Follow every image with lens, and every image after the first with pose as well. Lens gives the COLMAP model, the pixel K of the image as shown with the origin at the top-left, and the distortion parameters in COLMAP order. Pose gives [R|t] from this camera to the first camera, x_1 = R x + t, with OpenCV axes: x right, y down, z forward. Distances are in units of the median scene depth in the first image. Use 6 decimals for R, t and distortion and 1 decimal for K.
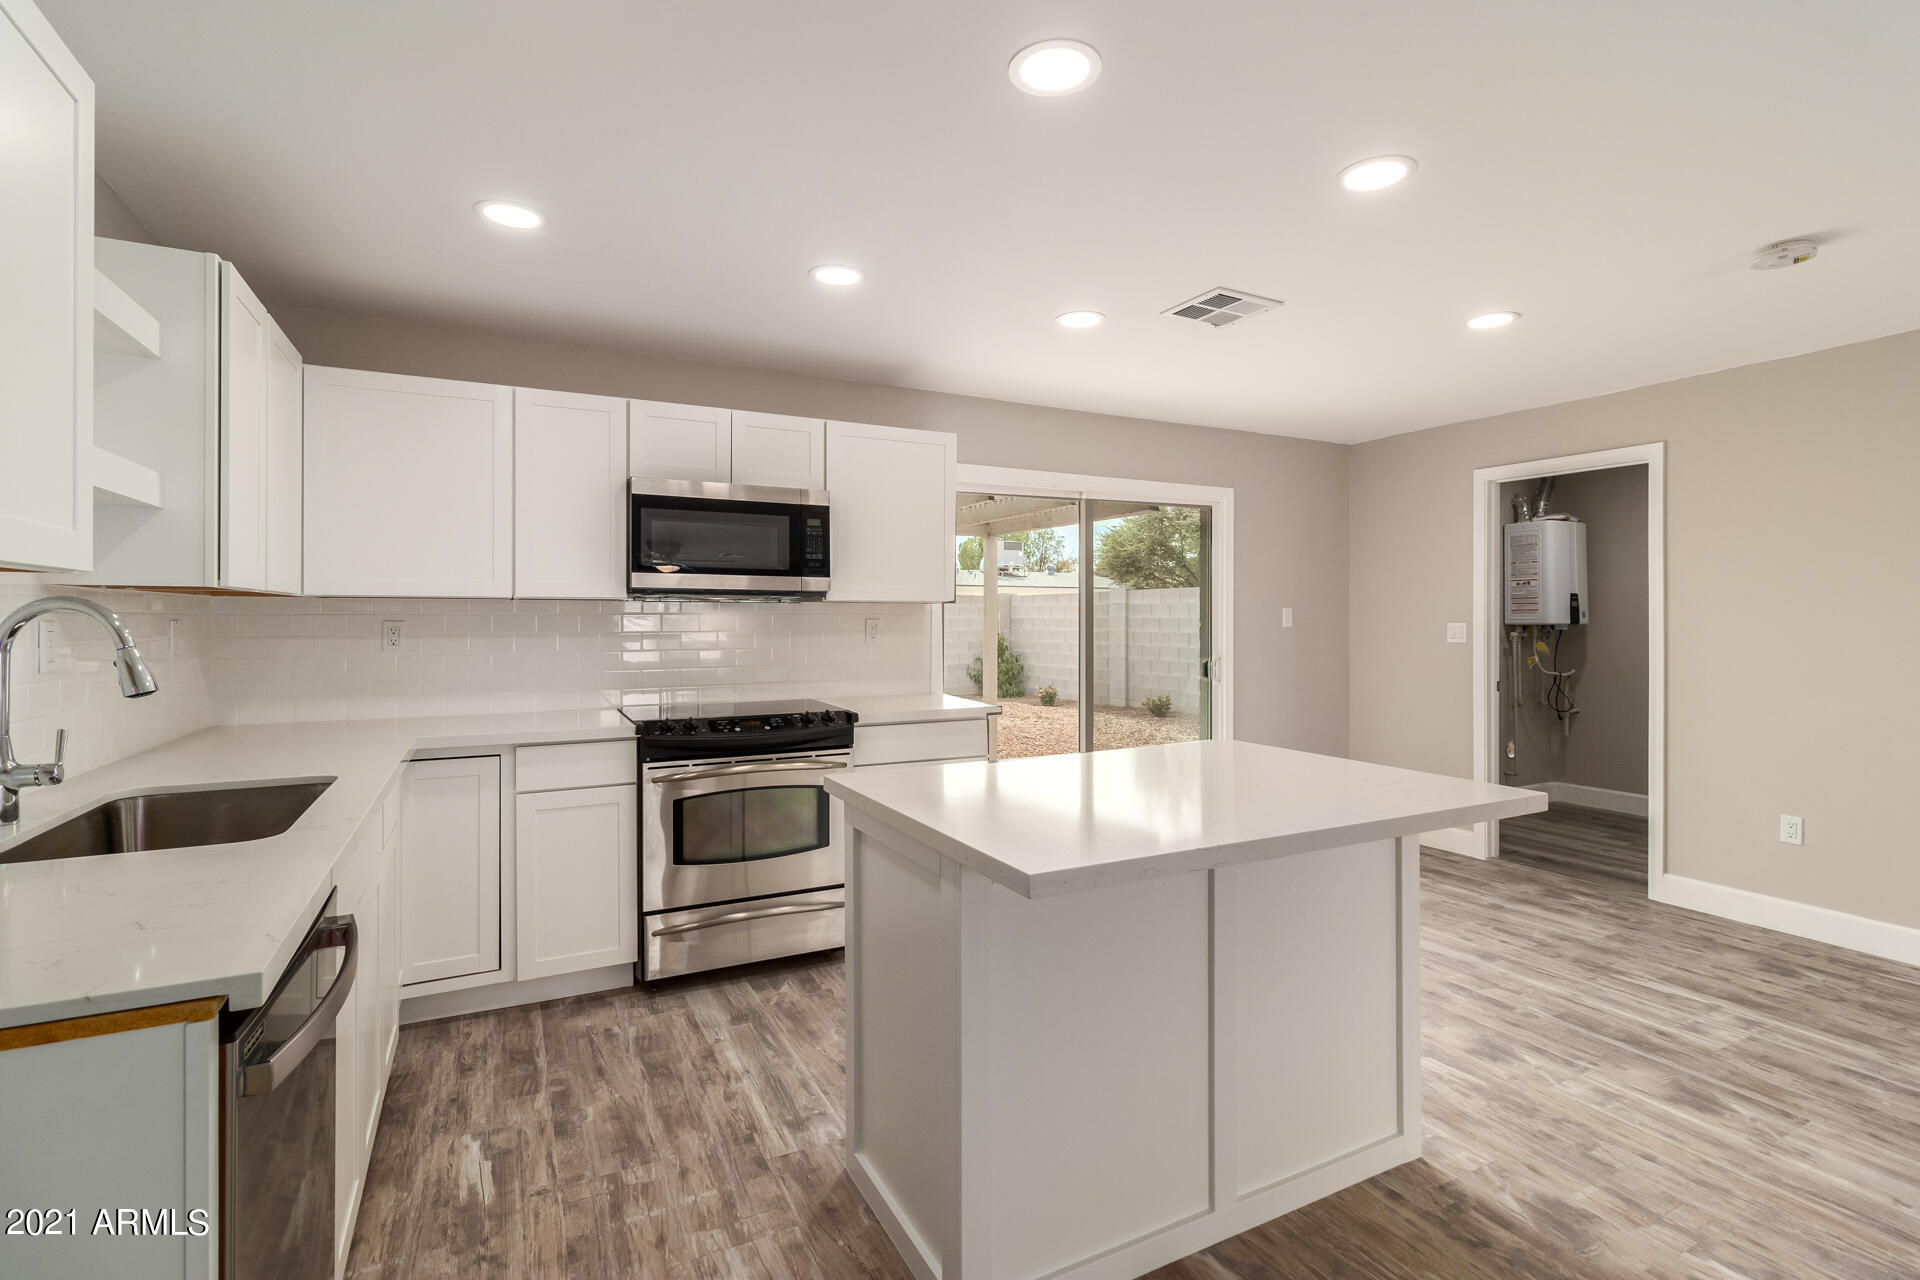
lens RADIAL K [[895.5, 0, 983.9], [0, 895.5, 616.5], [0, 0, 1]] dist [-0.000719, -0.000223]
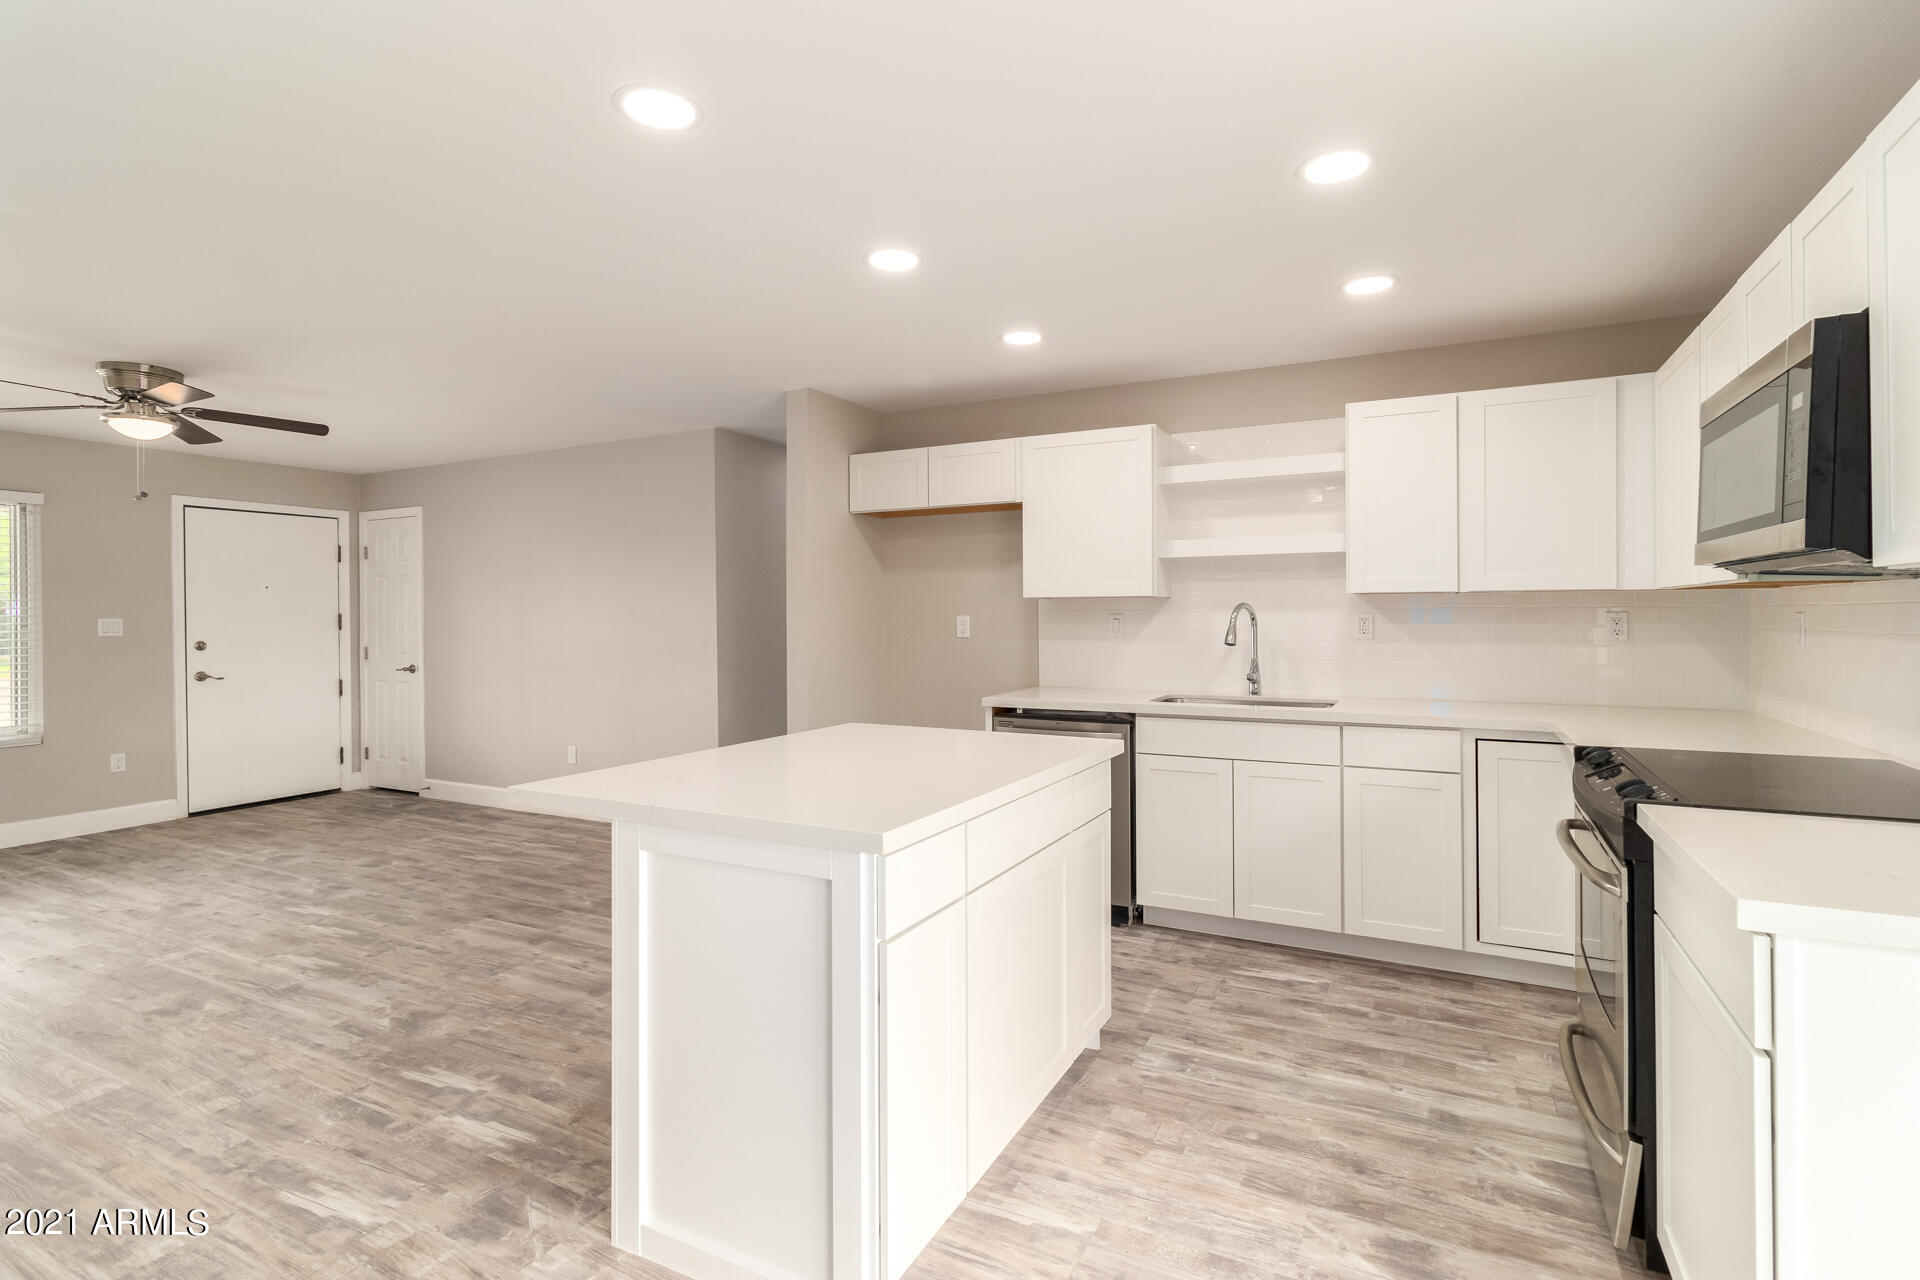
lens RADIAL K [[898.3, 0, 1003.3], [0, 898.3, 612.3], [0, 0, 1]] dist [0.001727, 0.000005]
pose [[-0.799620, 0.003796, -0.600494, 0.449196], [0.006260, 0.999978, -0.002014, 0.002966], [0.600473, -0.005369, -0.799627, 1.223054]]
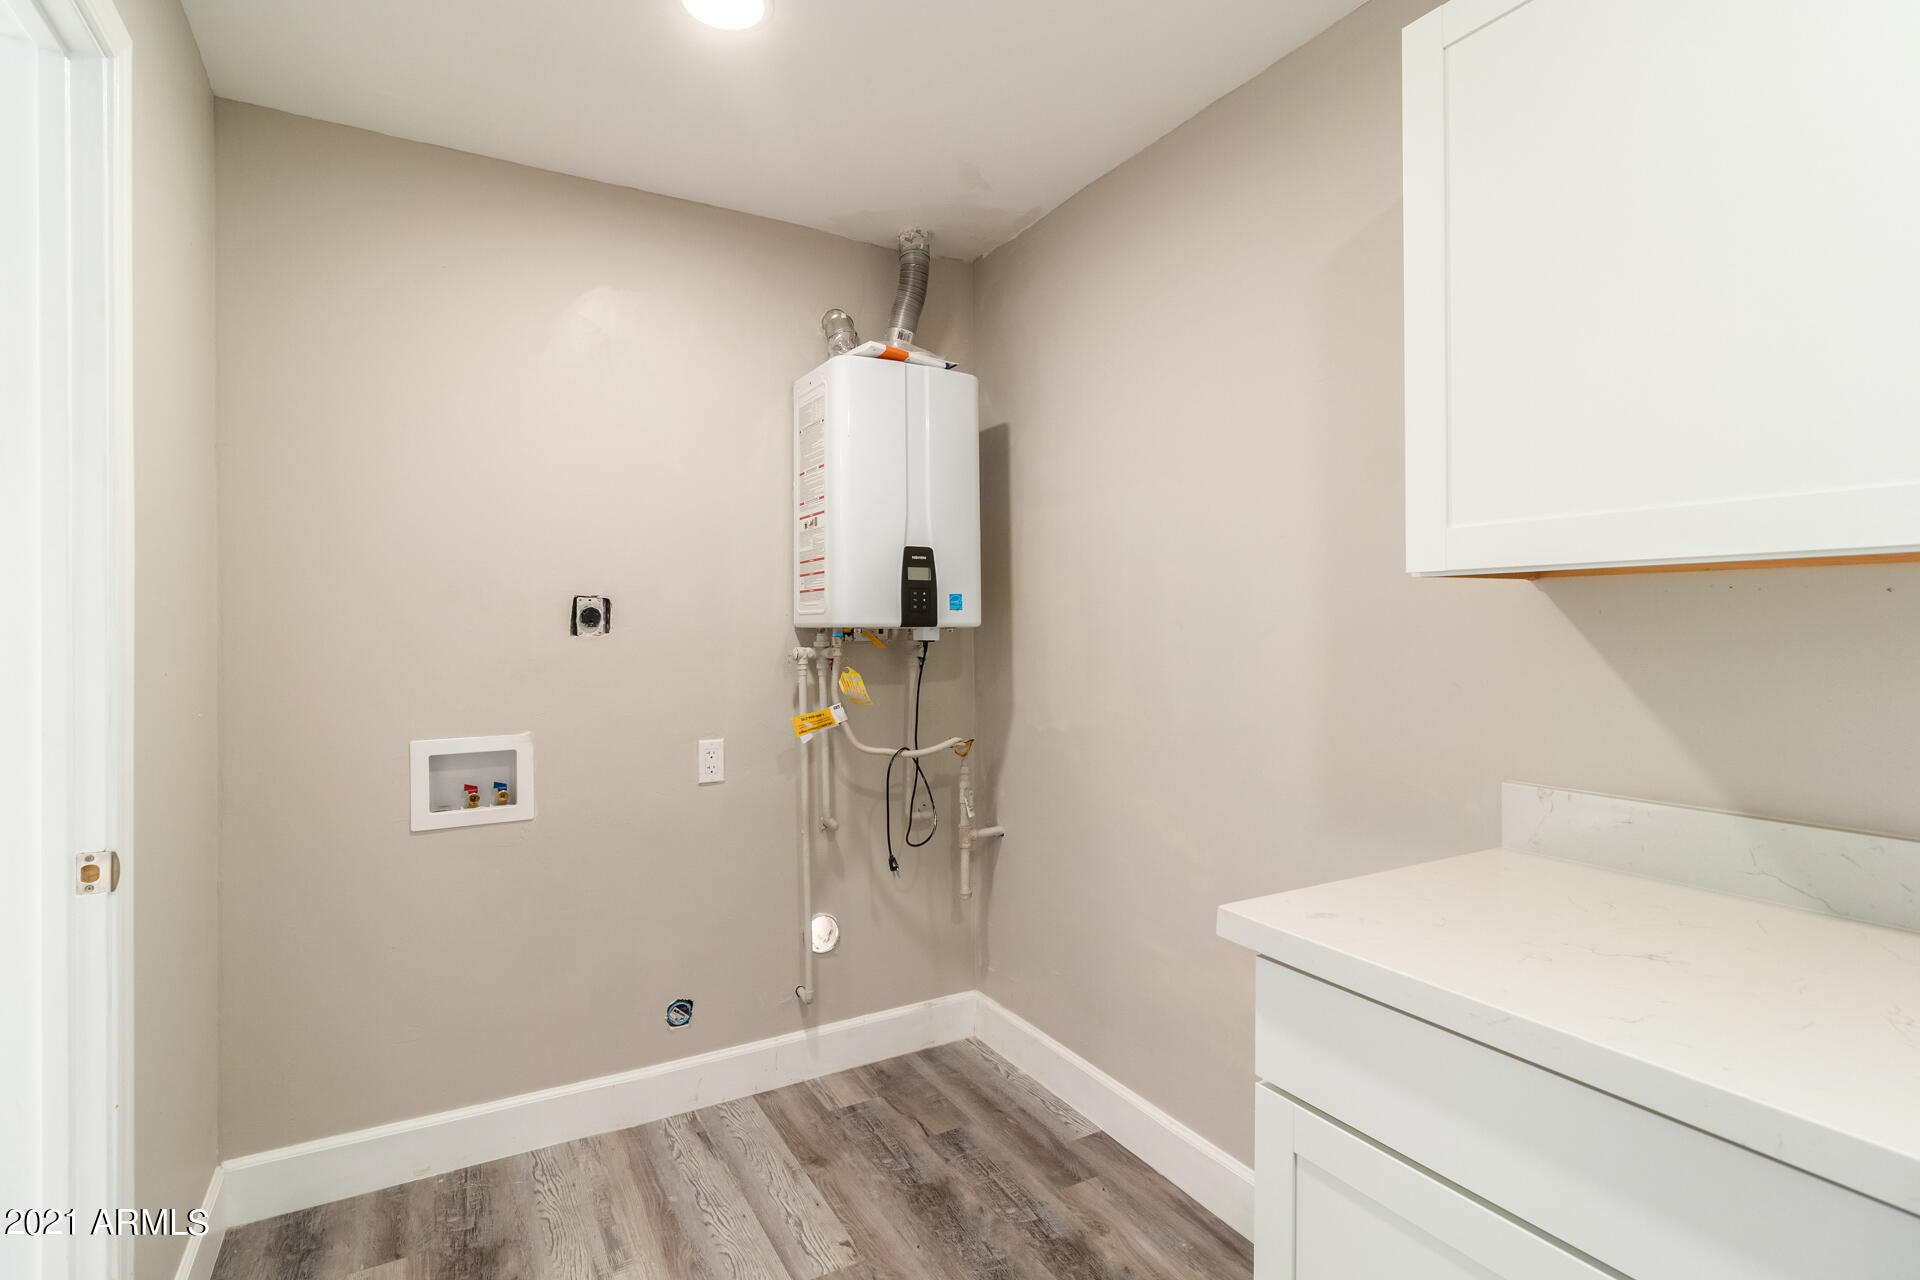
lens RADIAL K [[919.9, 0, 968.5], [0, 919.9, 615.2], [0, 0, 1]] dist [0.001140, 0.001152]
pose [[0.999337, -0.001276, 0.036373, 1.210697], [0.001329, 0.999998, -0.001436, 0.007995], [-0.036371, 0.001484, 0.999337, 1.090901]]
